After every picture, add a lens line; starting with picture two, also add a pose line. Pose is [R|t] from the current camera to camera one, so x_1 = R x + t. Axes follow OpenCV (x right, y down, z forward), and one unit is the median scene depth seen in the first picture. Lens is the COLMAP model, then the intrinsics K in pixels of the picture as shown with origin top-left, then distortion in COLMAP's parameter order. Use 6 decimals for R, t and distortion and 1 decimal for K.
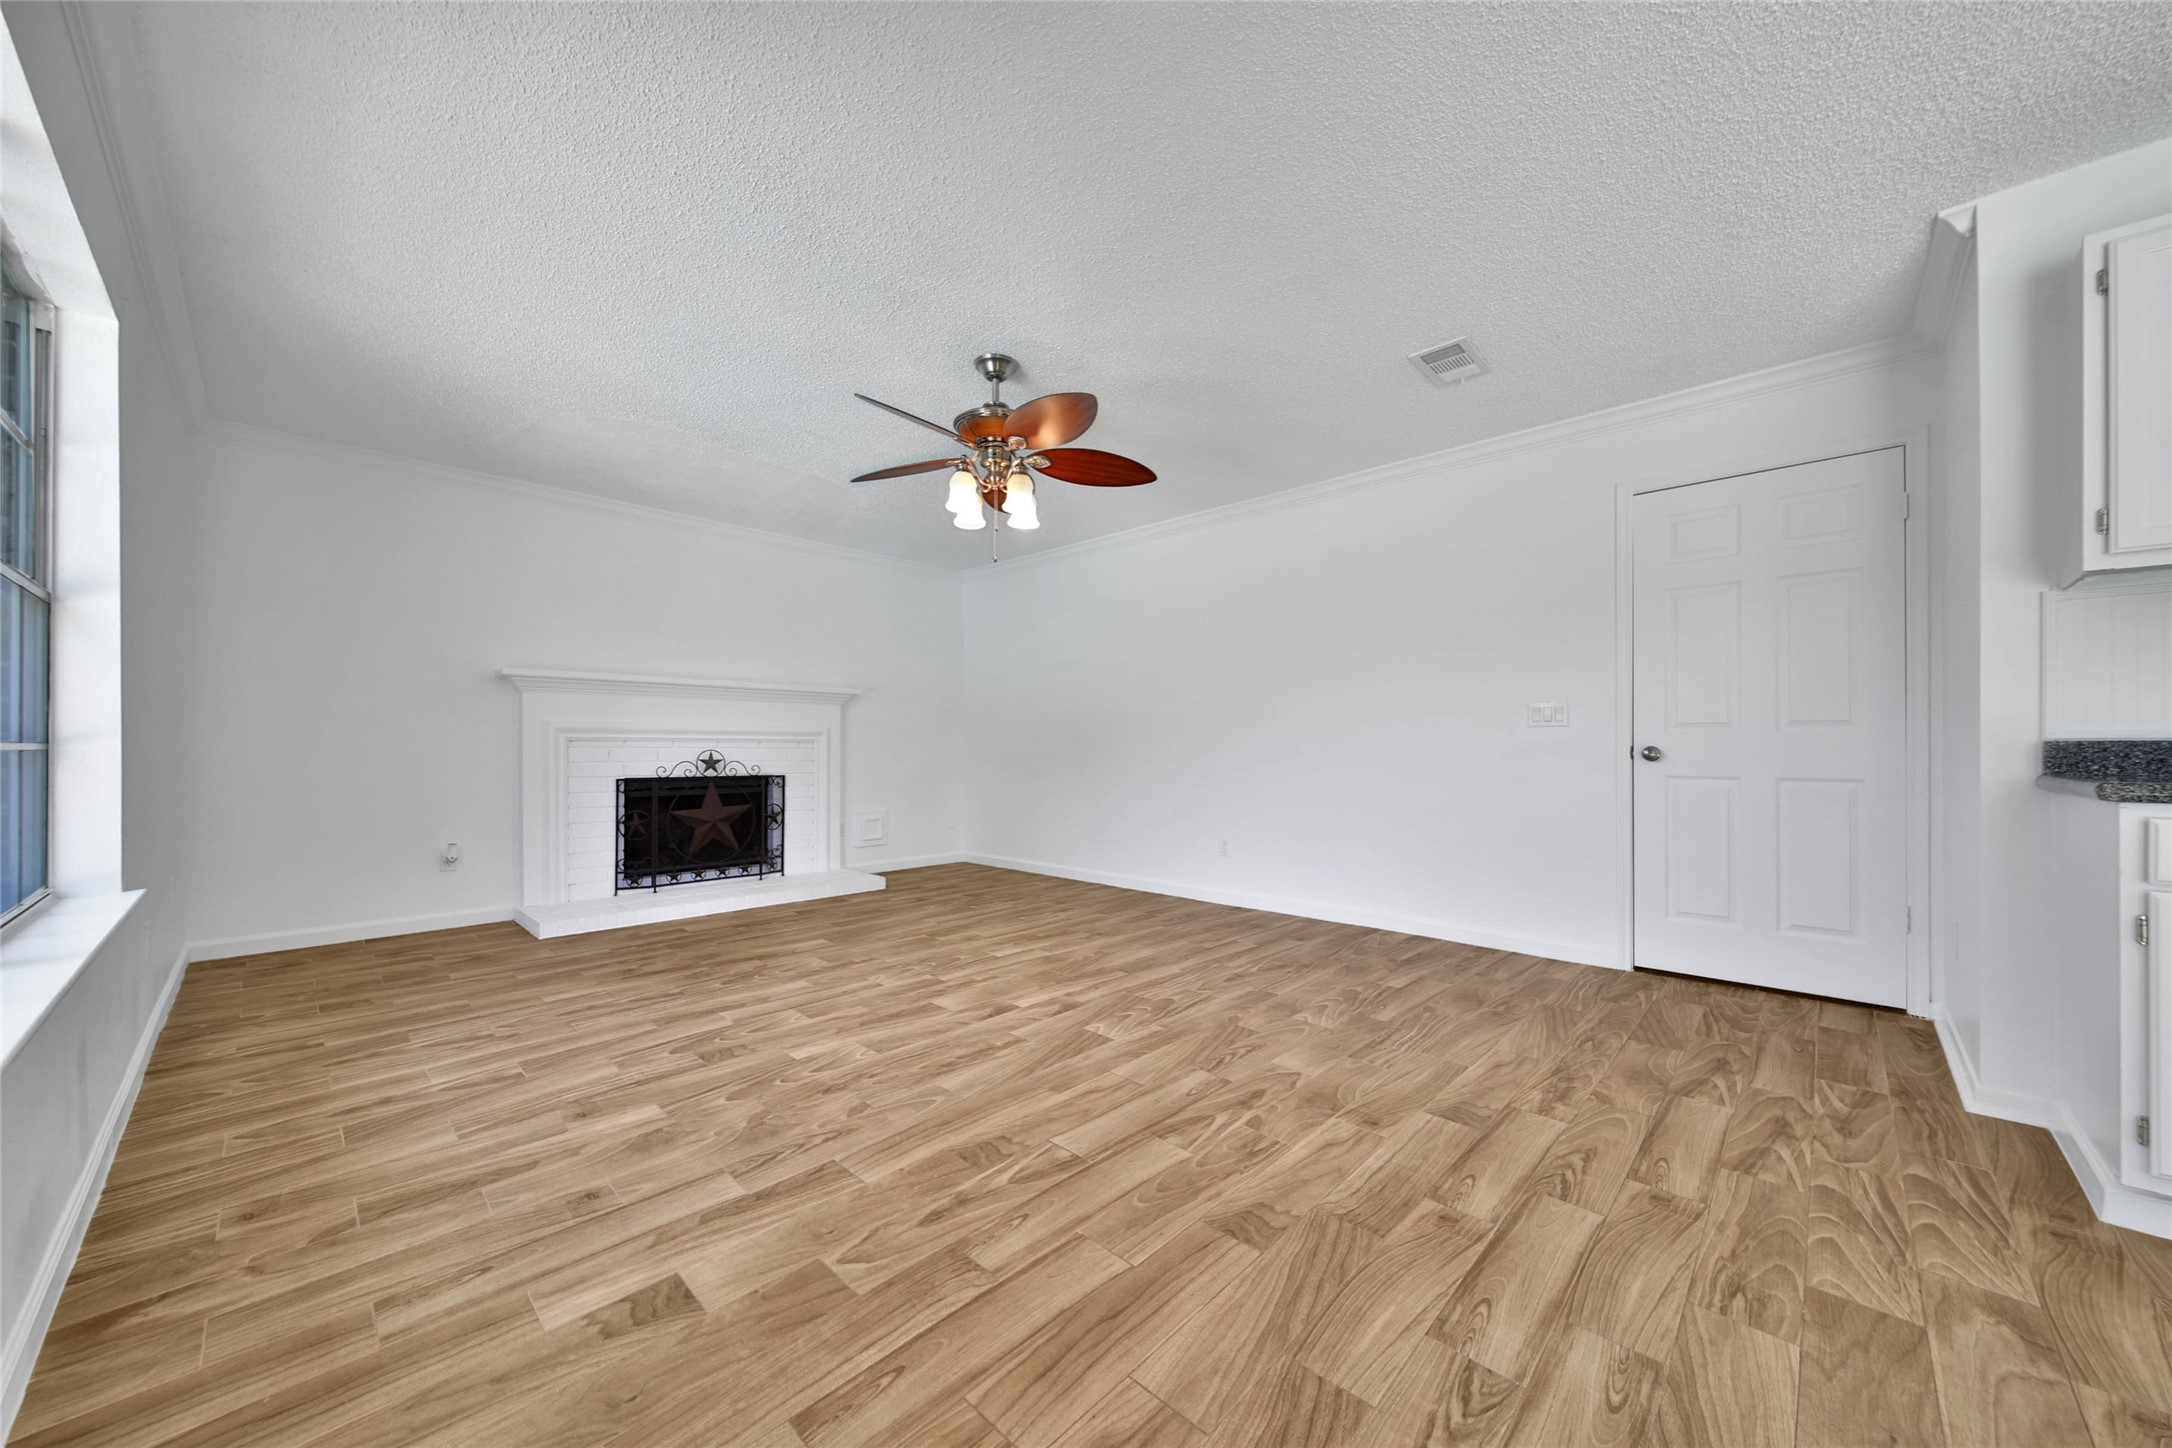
lens RADIAL K [[780.7, 0, 1089.5], [0, 780.7, 752.5], [0, 0, 1]] dist [-0.000669, -0.001586]
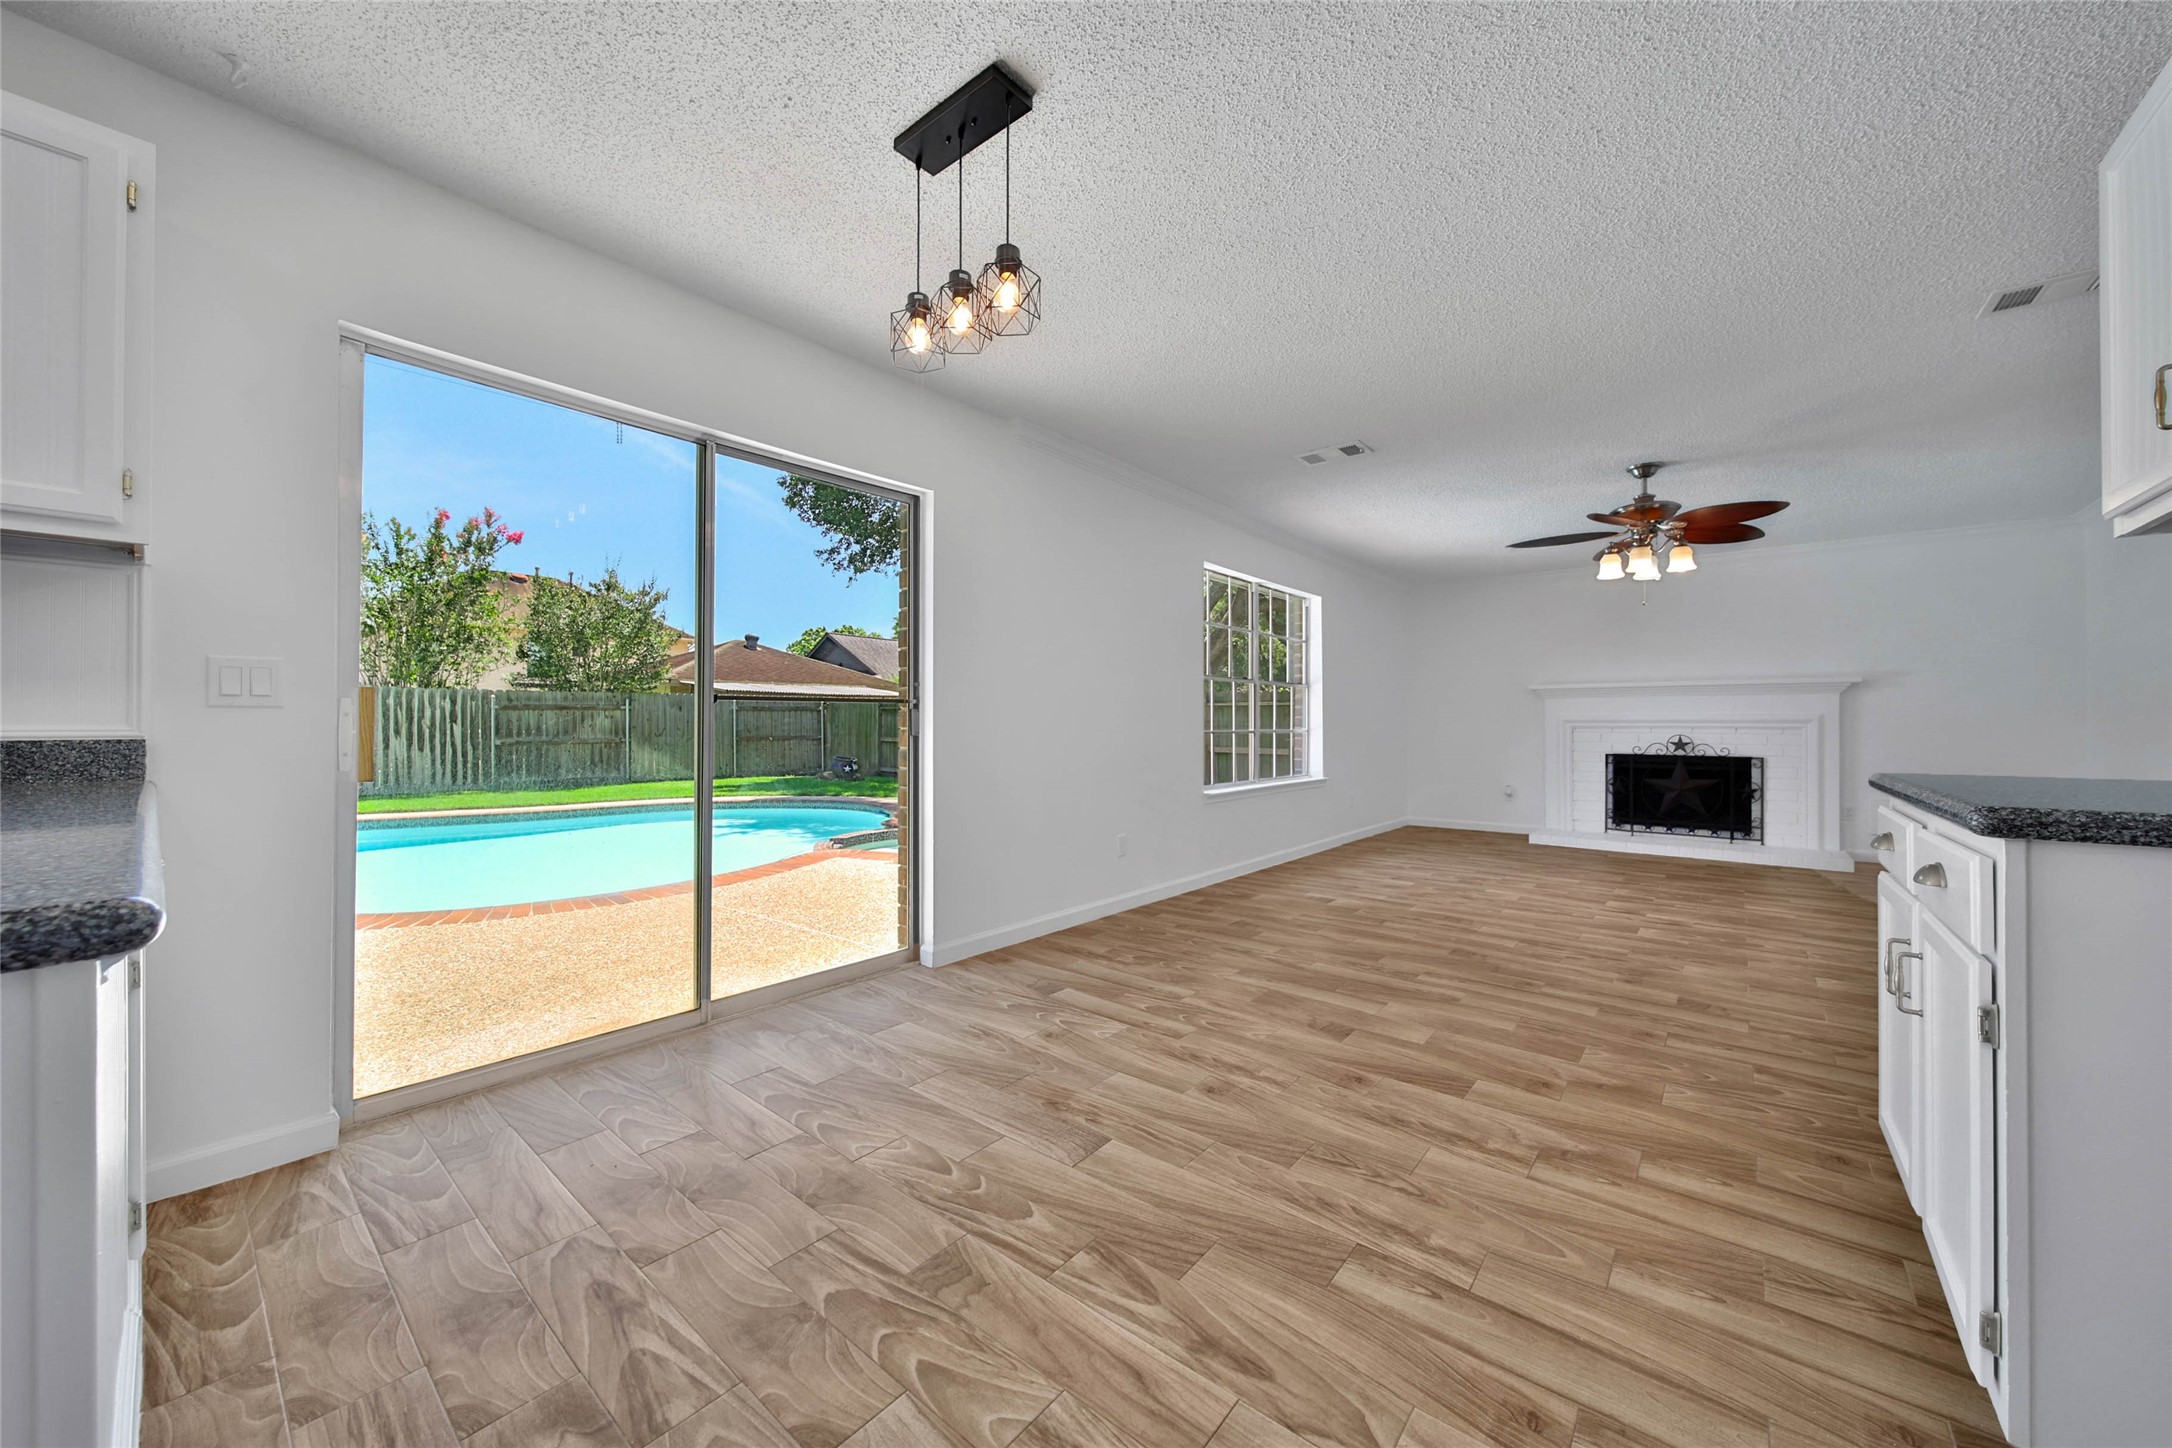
lens RADIAL K [[780.7, 0, 1081.5], [0, 780.7, 722.2], [0, 0, 1]] dist [-0.000669, -0.001586]
pose [[0.058833, -0.006527, -0.998246, 1.192921], [-0.009547, 0.999929, -0.007101, -0.008039], [0.998222, 0.009948, 0.058767, -0.108954]]
